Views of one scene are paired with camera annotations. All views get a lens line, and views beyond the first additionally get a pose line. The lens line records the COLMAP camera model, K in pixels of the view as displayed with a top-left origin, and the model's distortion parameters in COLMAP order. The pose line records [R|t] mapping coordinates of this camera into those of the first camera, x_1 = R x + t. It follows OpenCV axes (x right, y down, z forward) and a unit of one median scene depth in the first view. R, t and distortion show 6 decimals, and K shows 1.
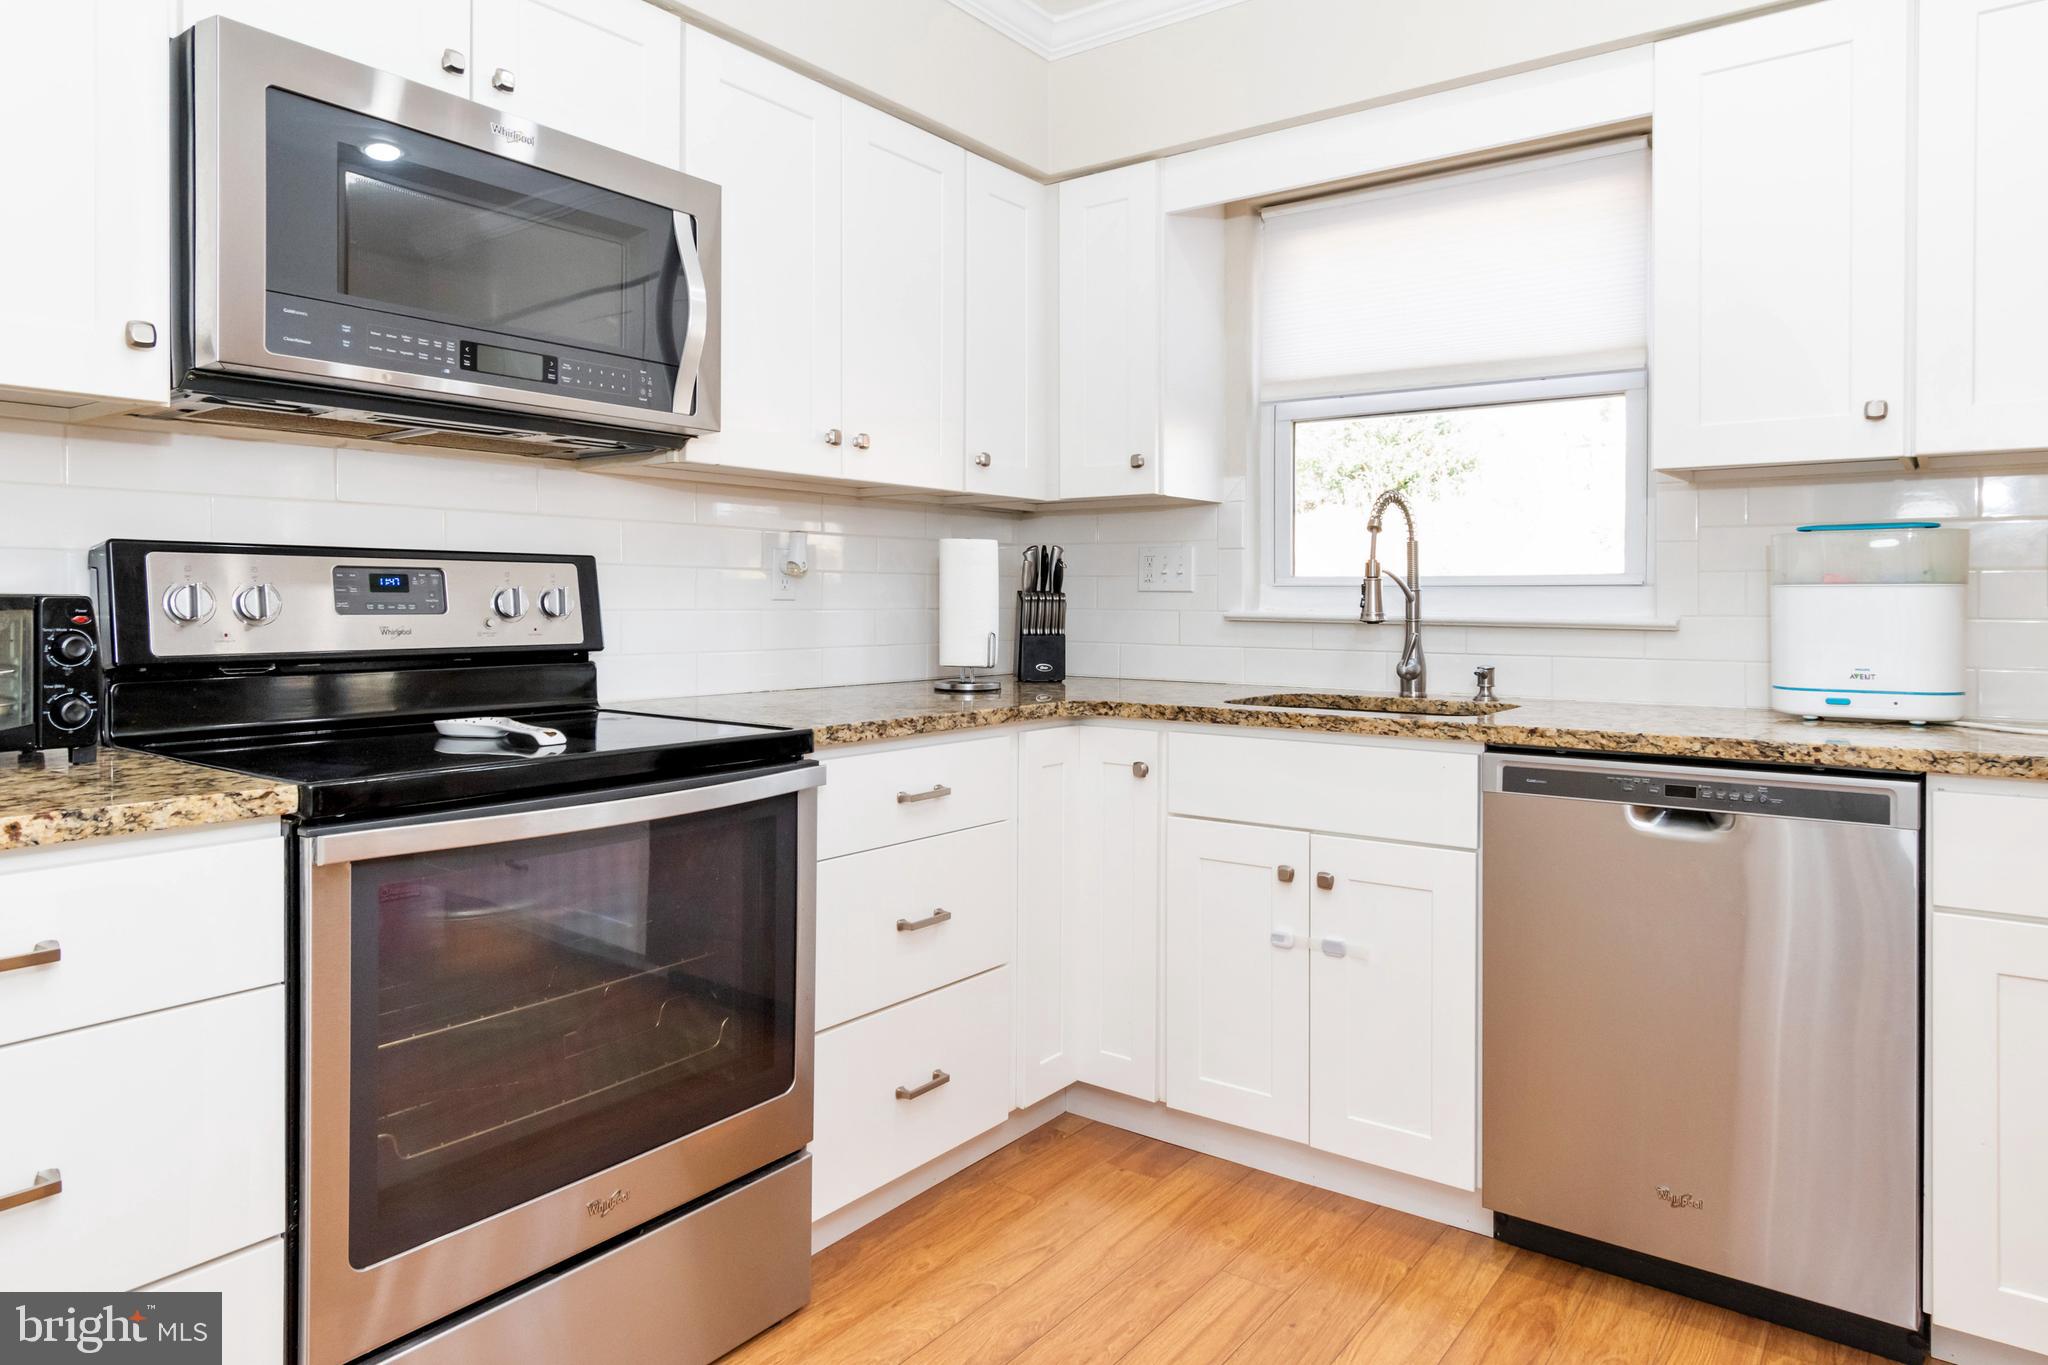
lens RADIAL K [[1271.0, 0, 1029.8], [0, 1271.0, 611.3], [0, 0, 1]] dist [0.000405, -0.001019]
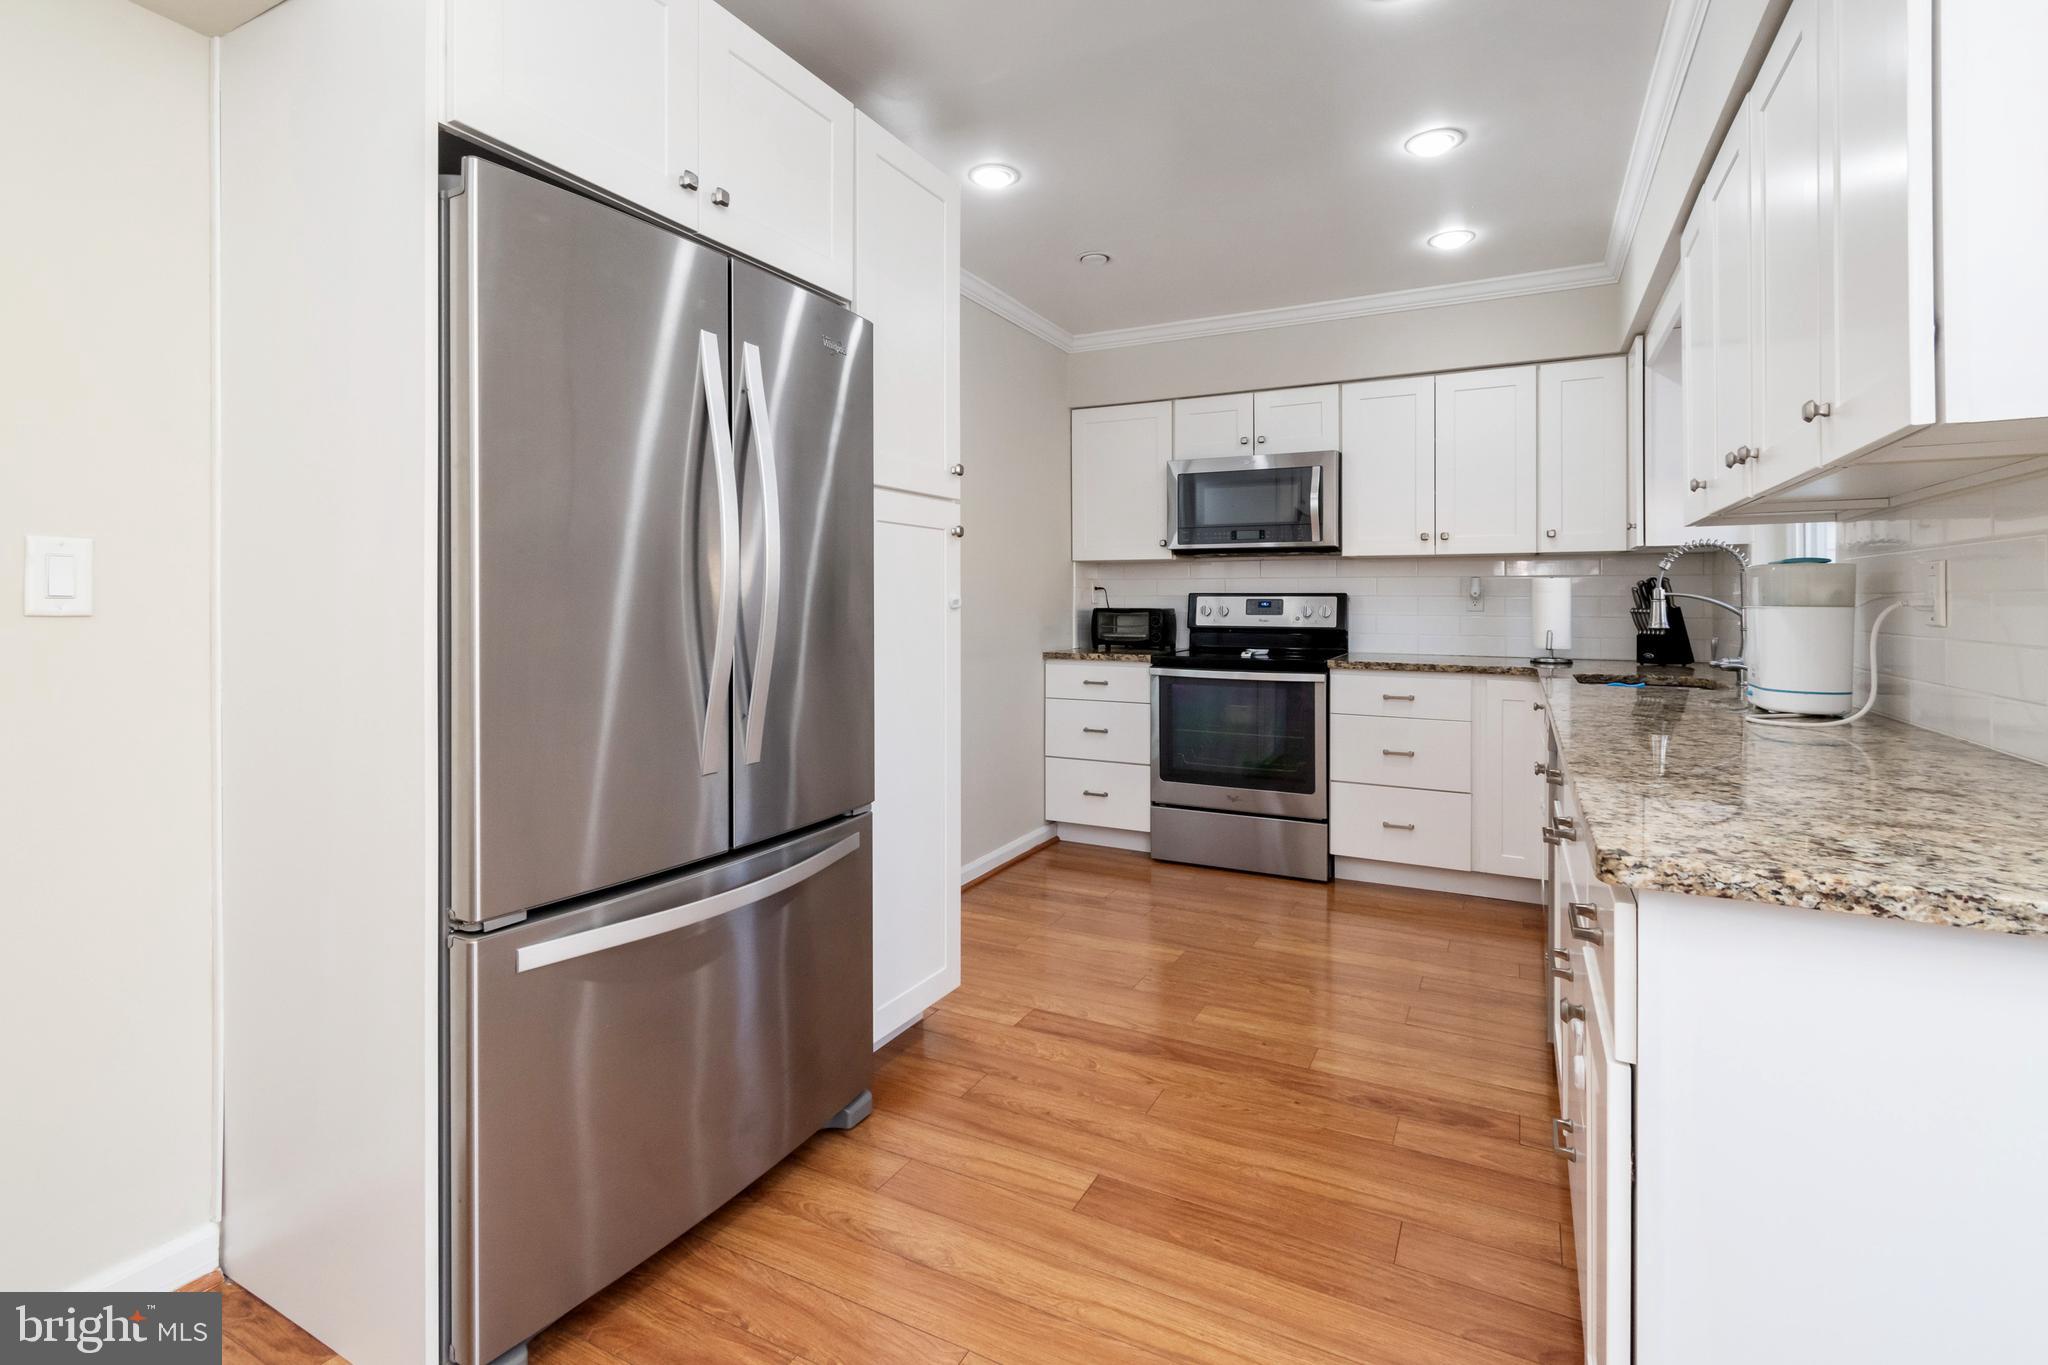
lens RADIAL K [[936.3, 0, 1037.2], [0, 936.3, 642.8], [0, 0, 1]] dist [-0.000467, -0.000323]
pose [[0.167840, 0.043437, -0.984857, 1.490162], [-0.009846, 0.999053, 0.042385, -0.018849], [0.985765, 0.002583, 0.168108, 0.079956]]
